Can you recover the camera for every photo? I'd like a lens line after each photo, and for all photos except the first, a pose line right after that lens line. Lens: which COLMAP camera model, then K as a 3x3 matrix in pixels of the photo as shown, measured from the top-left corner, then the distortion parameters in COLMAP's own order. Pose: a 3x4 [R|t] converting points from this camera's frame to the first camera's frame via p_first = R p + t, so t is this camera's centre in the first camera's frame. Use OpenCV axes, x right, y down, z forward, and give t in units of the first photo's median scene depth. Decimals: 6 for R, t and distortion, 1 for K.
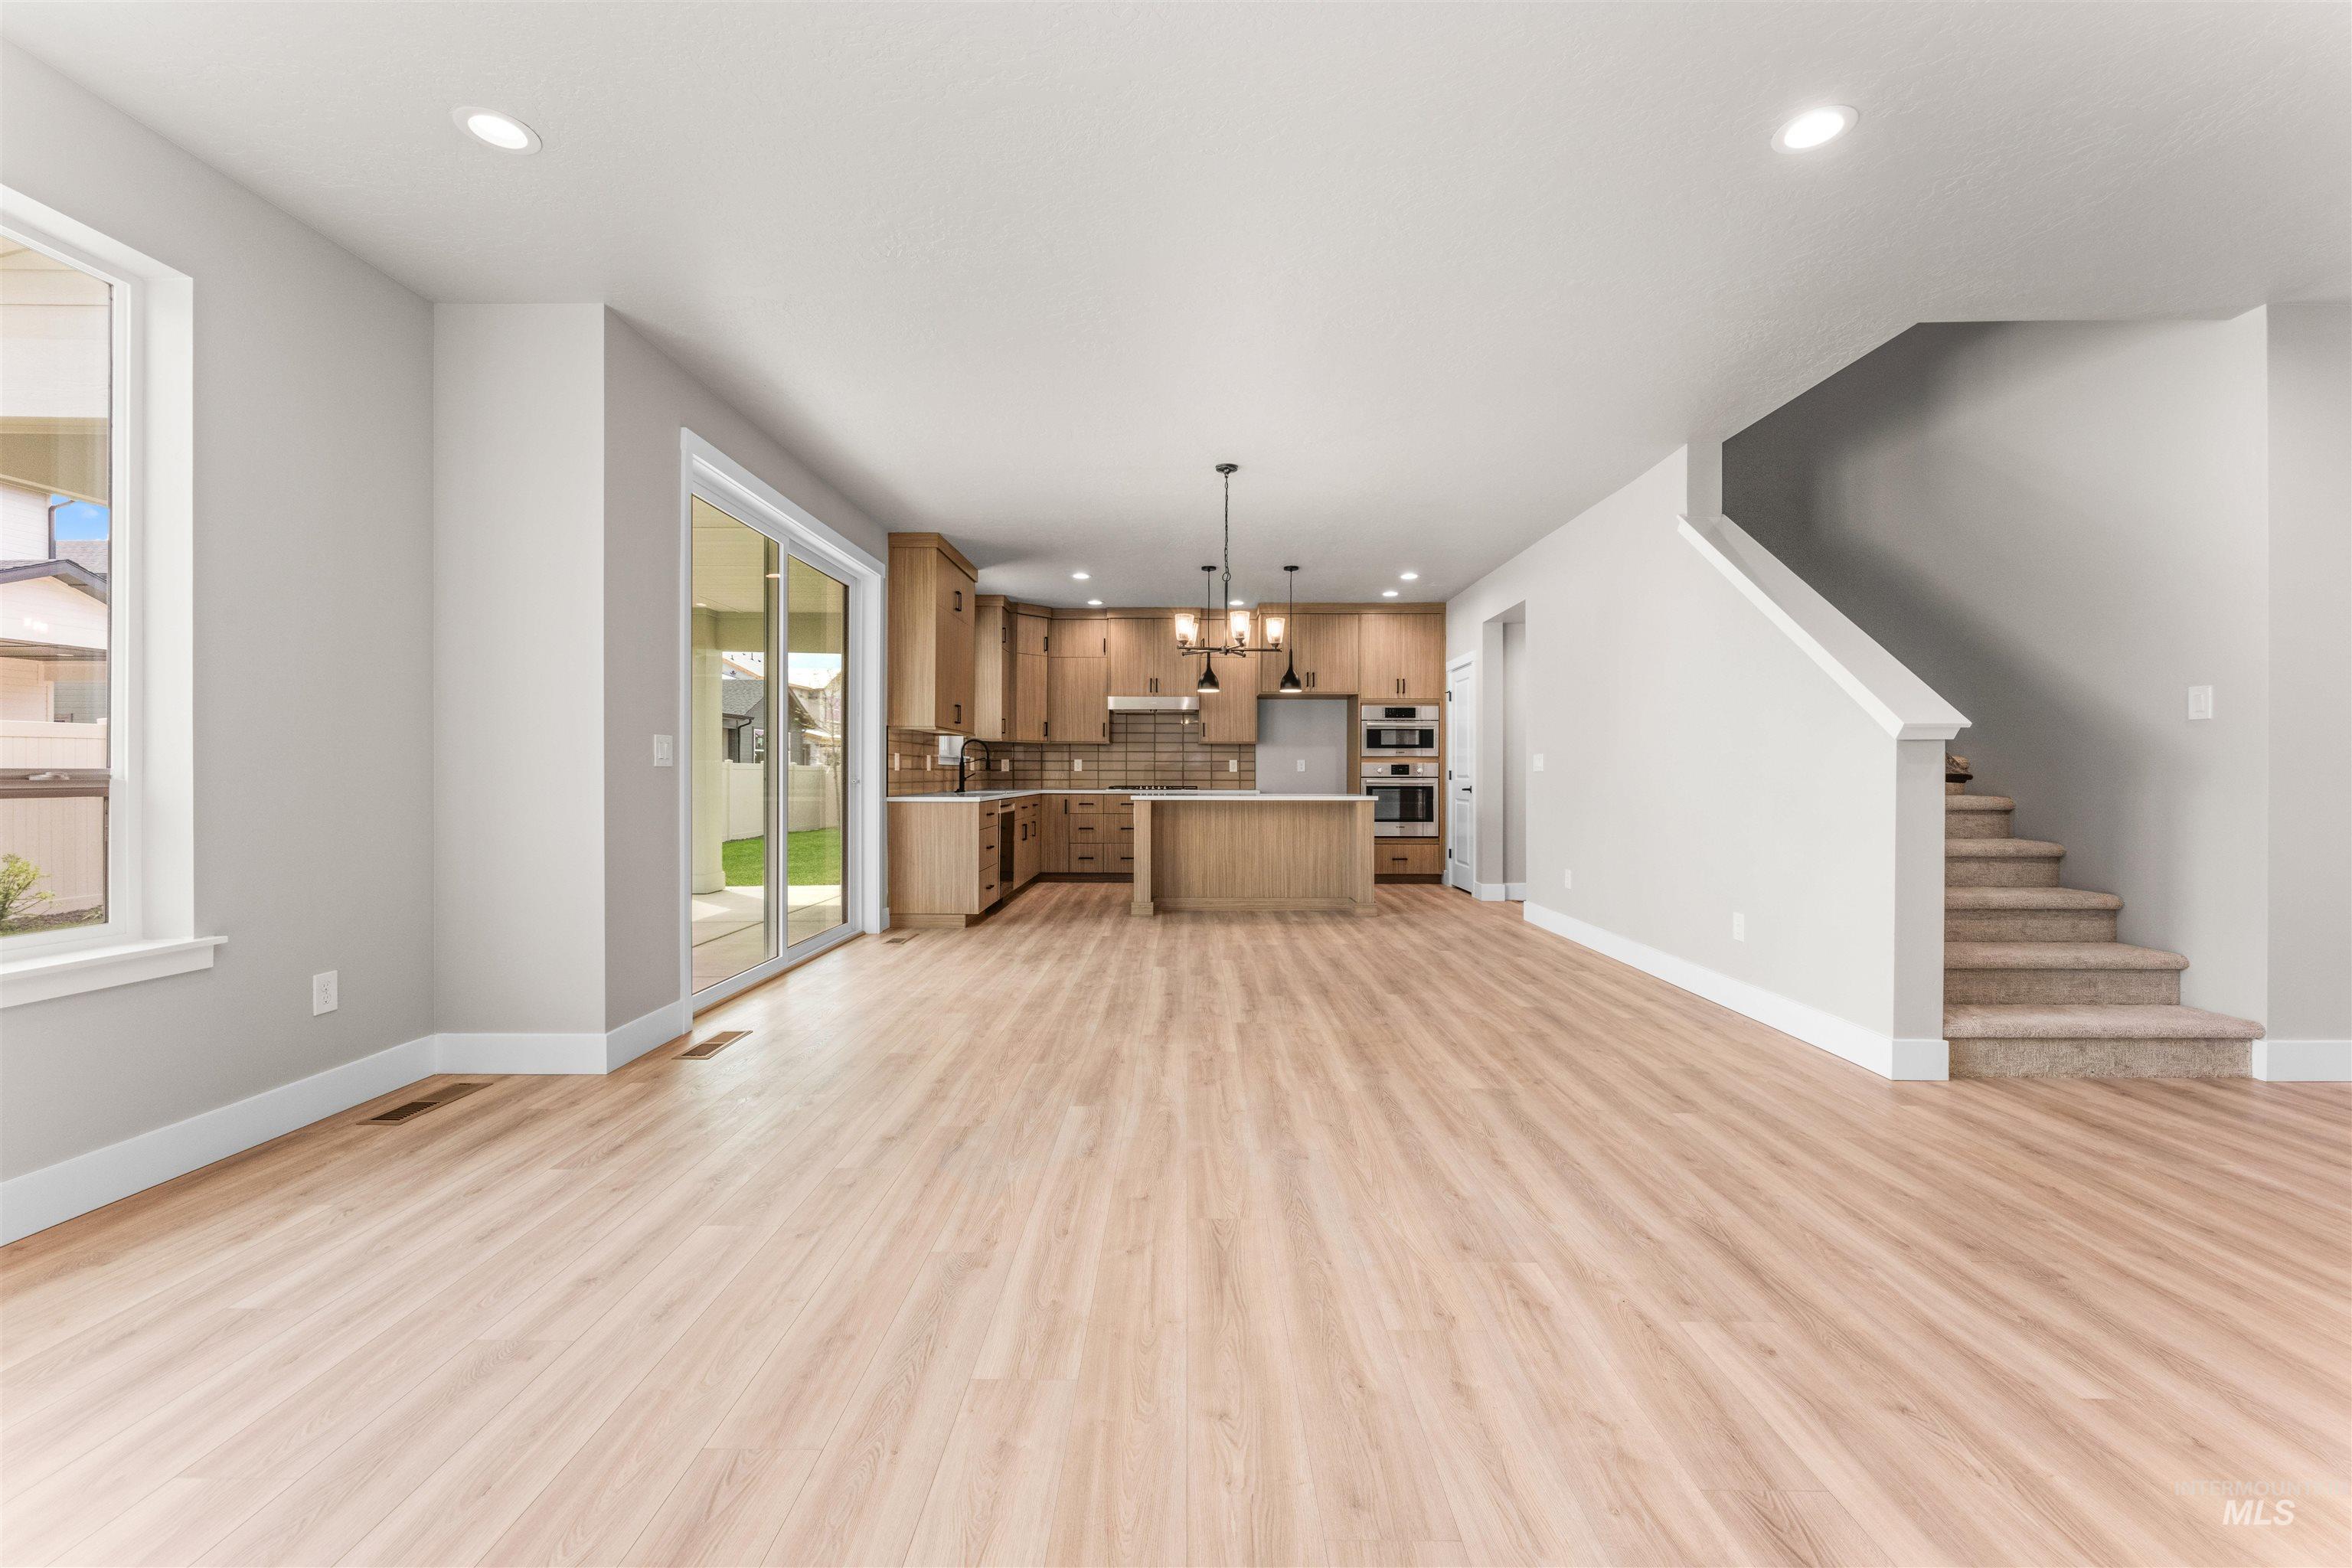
lens RADIAL K [[947.7, 0, 1190.2], [0, 947.7, 783.4], [0, 0, 1]] dist [0.000397, -0.000435]
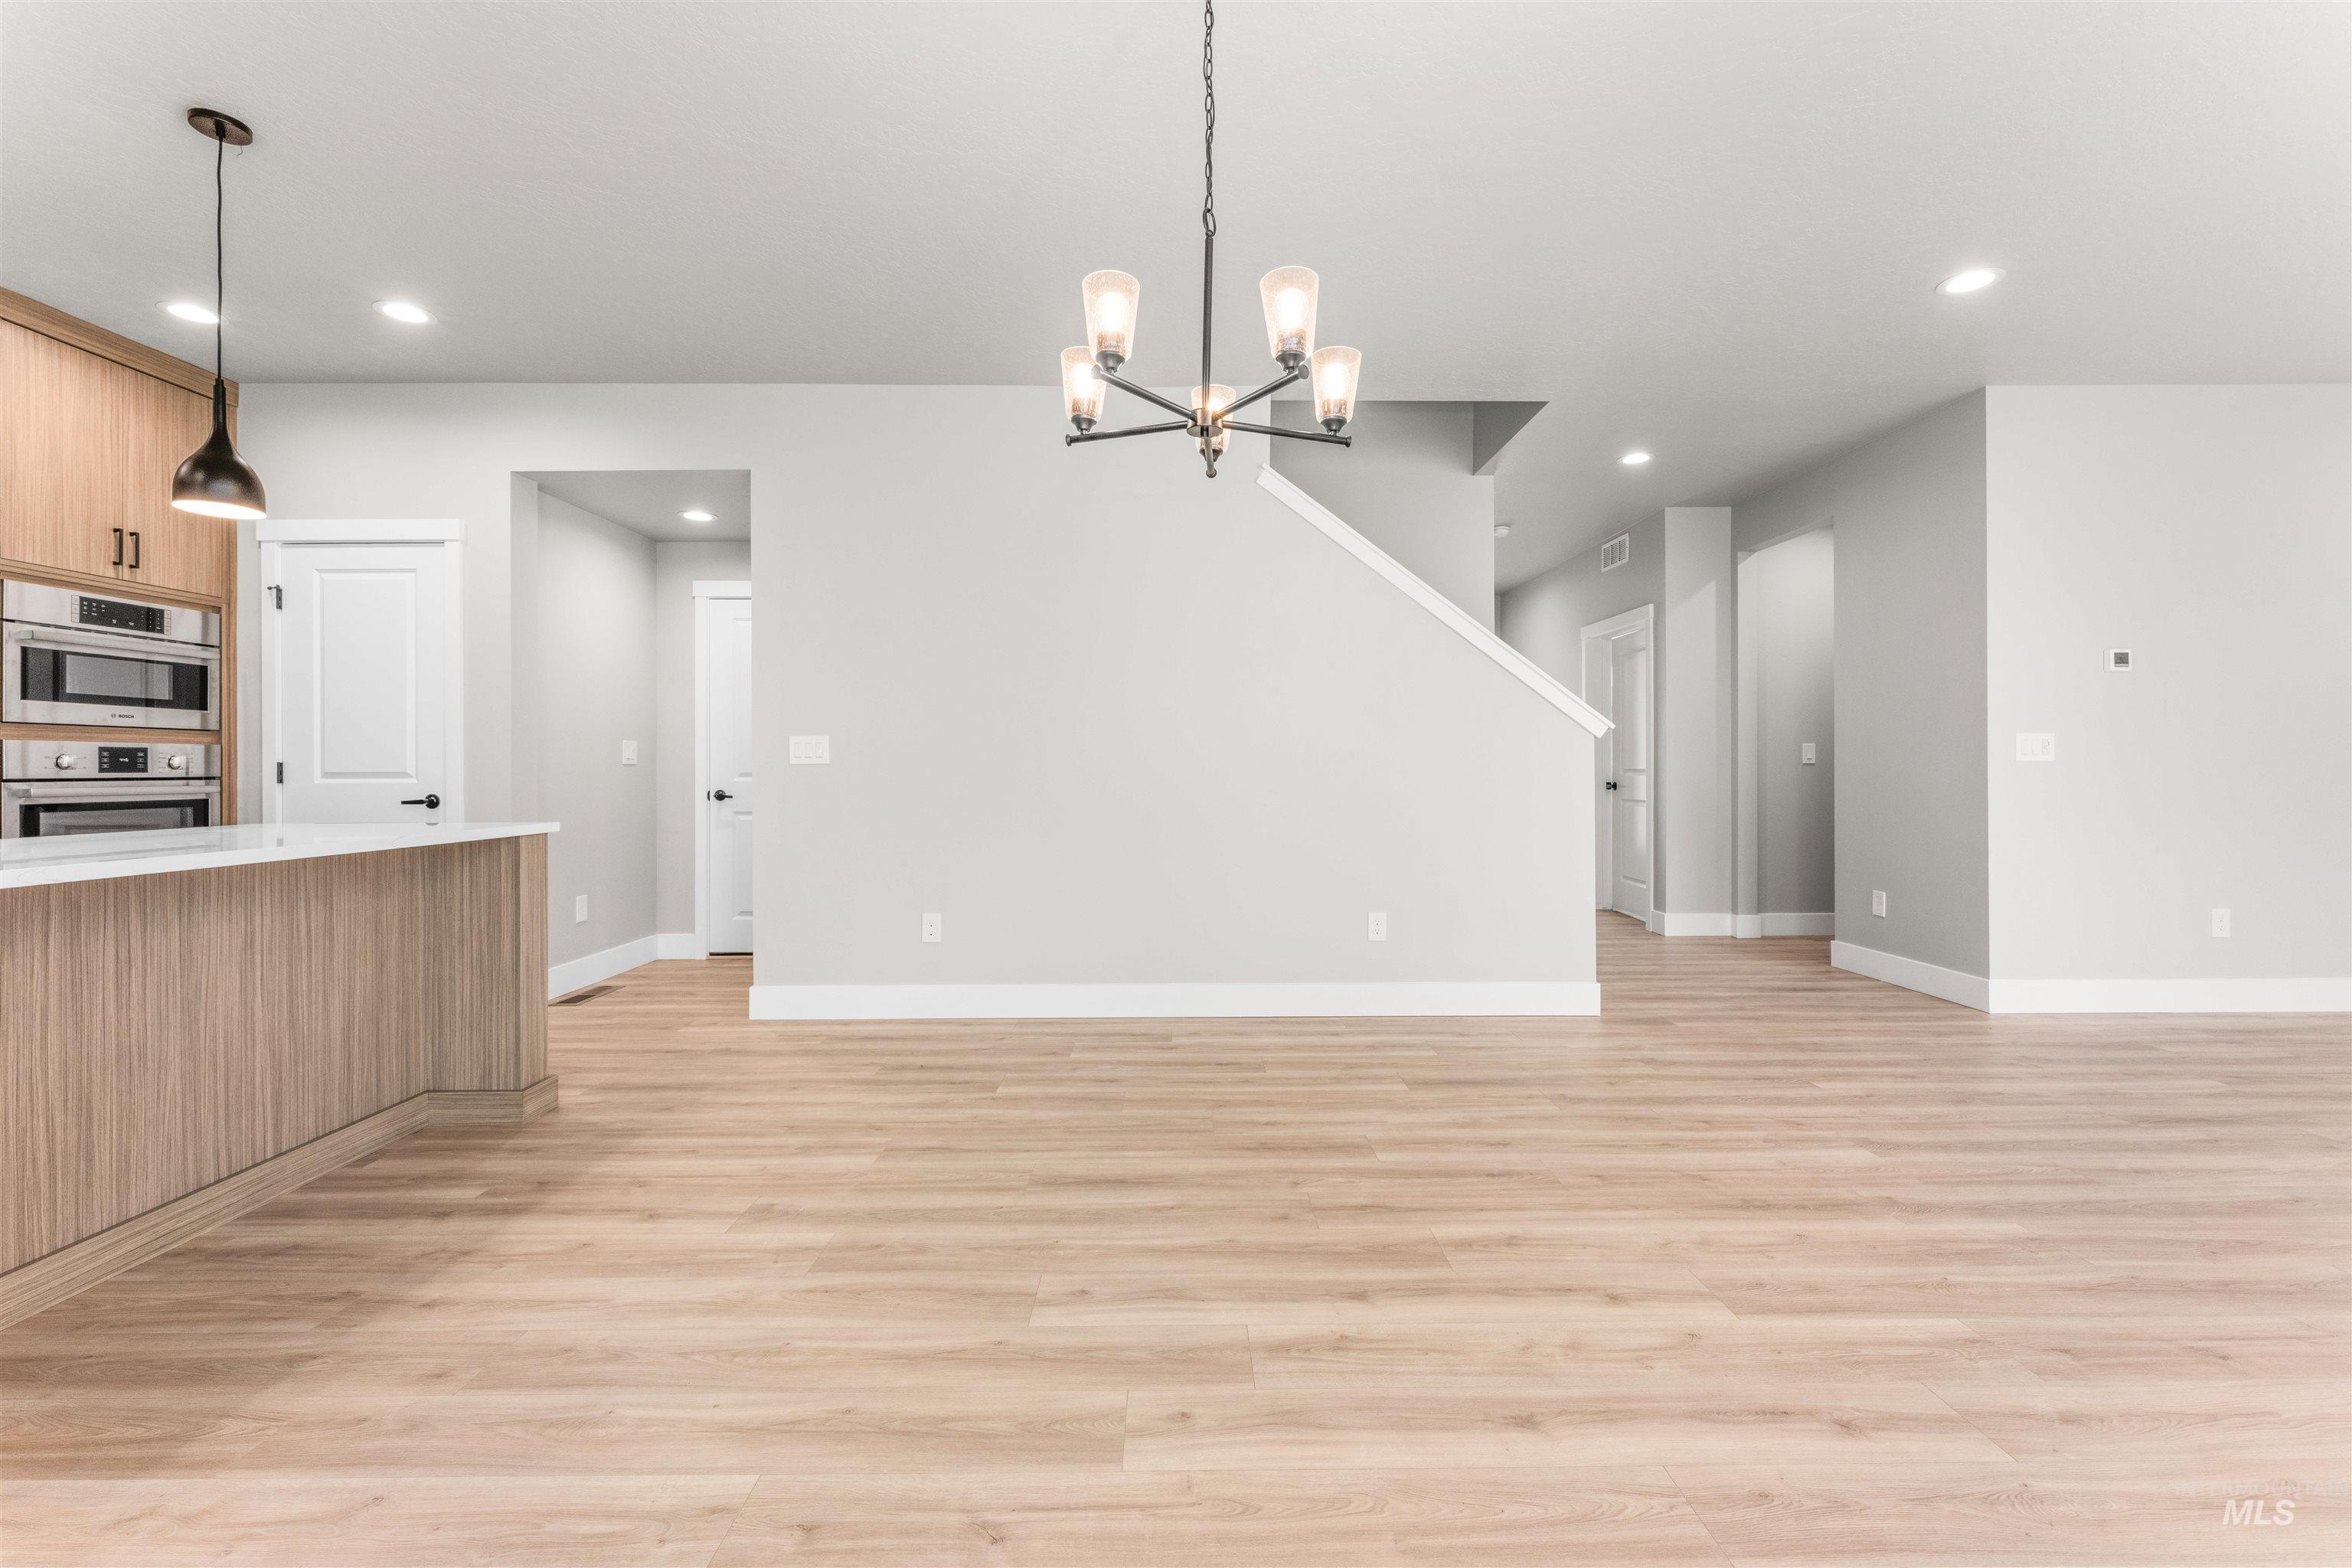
lens RADIAL K [[947.7, 0, 1182.5], [0, 947.7, 772.6], [0, 0, 1]] dist [0.000397, -0.000435]
pose [[-0.008388, -0.005470, 0.999950, -0.232370], [0.009949, 0.999935, 0.005554, -0.008609], [-0.999915, 0.009995, -0.008333, 0.727934]]
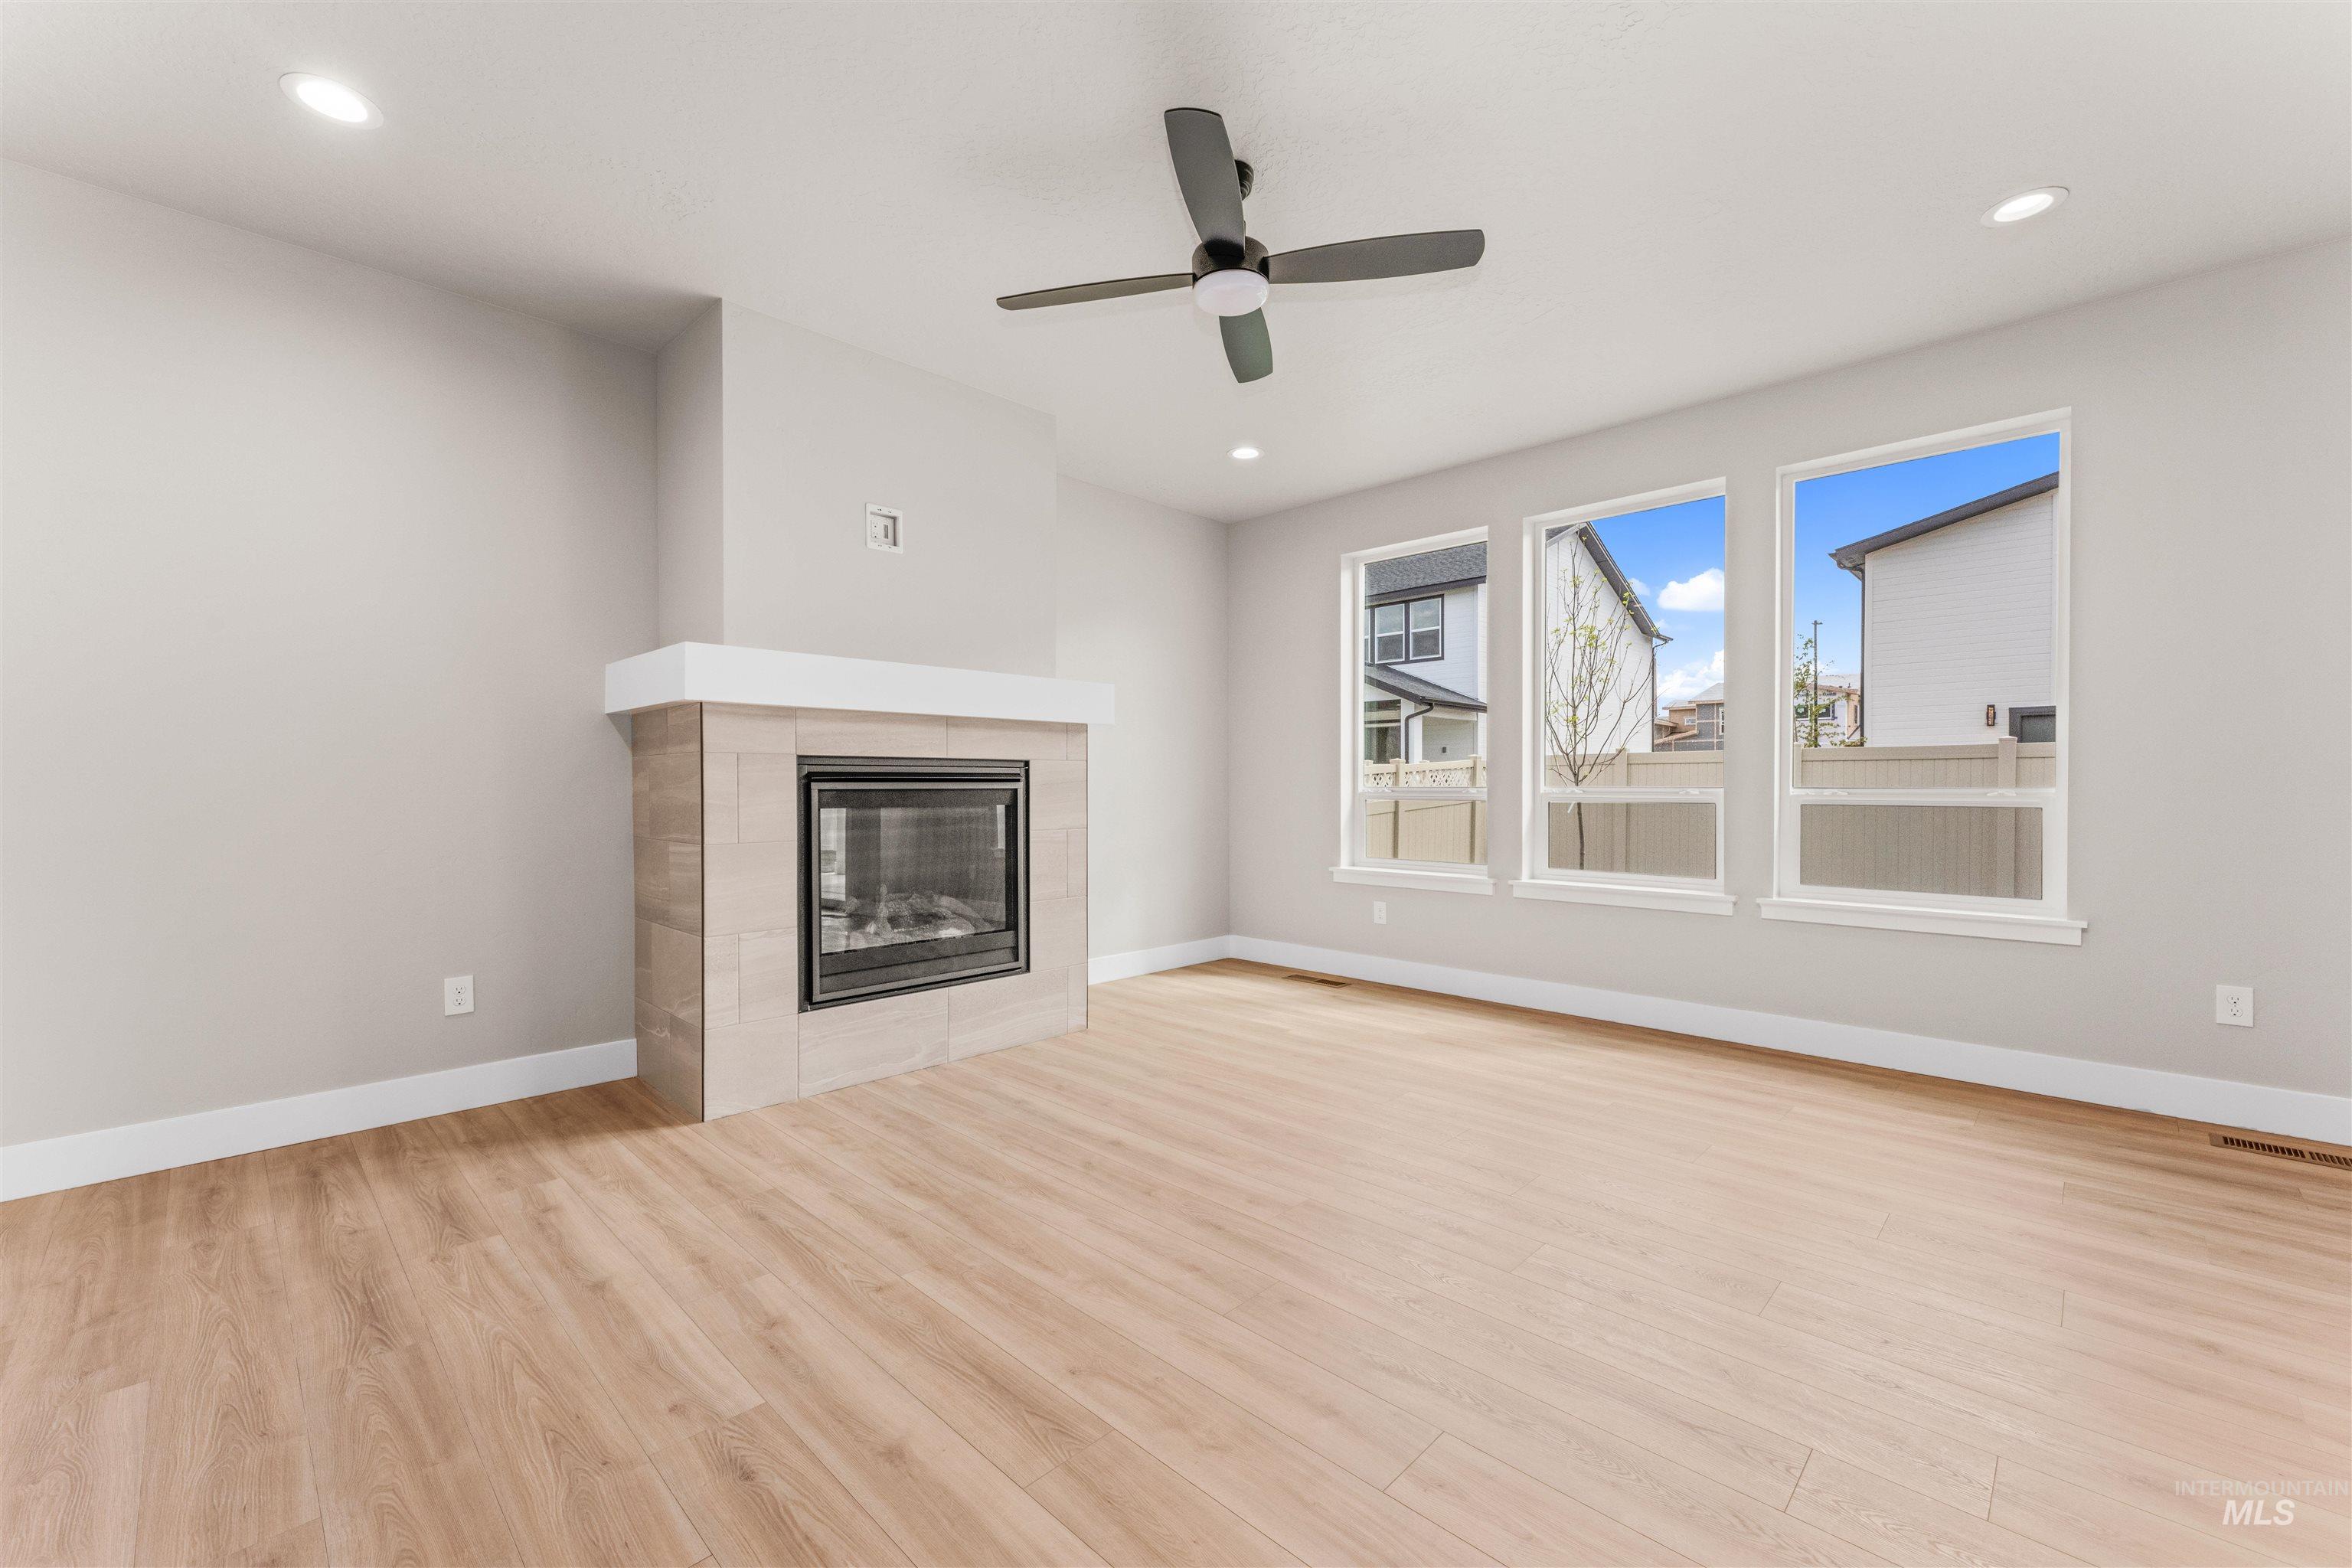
lens RADIAL K [[947.7, 0, 1170.7], [0, 947.7, 800.8], [0, 0, 1]] dist [0.000397, -0.000435]
pose [[-0.699209, 0.009946, -0.714849, 0.260416], [-0.008541, 0.999716, 0.022263, -0.006056], [0.714867, 0.021672, -0.698925, 0.366965]]
